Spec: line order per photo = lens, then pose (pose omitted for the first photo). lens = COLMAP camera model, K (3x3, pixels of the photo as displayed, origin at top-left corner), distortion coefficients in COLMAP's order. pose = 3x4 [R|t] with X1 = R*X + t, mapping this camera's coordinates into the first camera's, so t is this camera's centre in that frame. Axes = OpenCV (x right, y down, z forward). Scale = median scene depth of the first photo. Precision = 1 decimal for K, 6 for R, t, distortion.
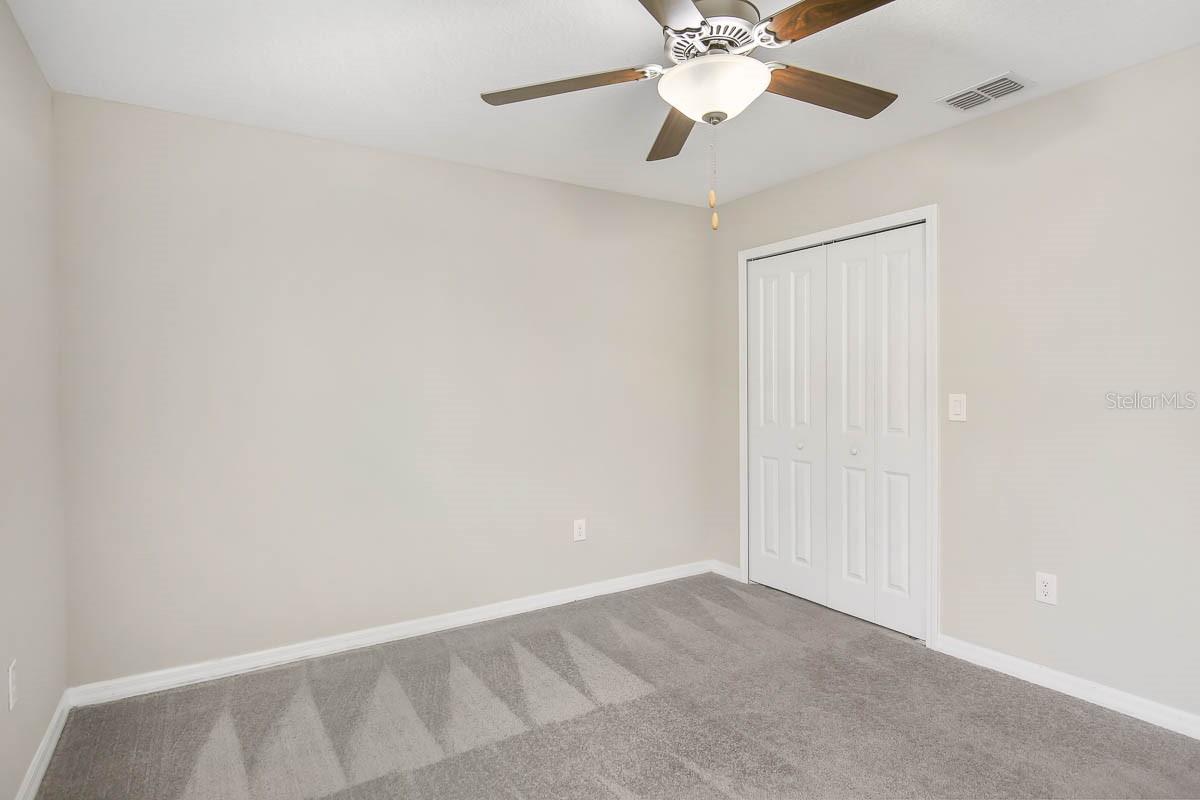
lens RADIAL K [[628.5, 0, 605.8], [0, 628.5, 418.3], [0, 0, 1]] dist [0.001613, 0.000294]
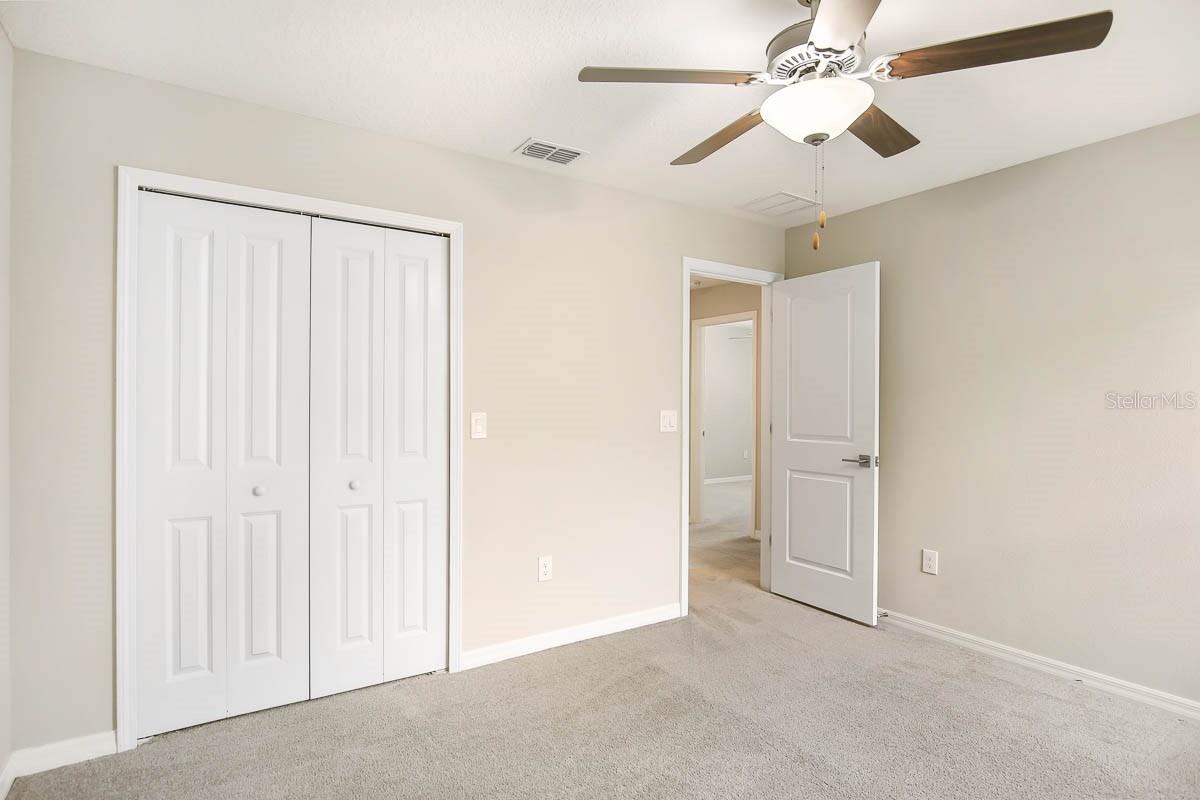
lens RADIAL K [[628.5, 0, 605.8], [0, 628.5, 418.3], [0, 0, 1]] dist [0.001613, 0.000294]
pose [[0.008814, -0.013601, 0.999869, -0.483481], [0.049855, 0.998670, 0.013145, -0.032472], [-0.998718, 0.049733, 0.009480, 0.780066]]
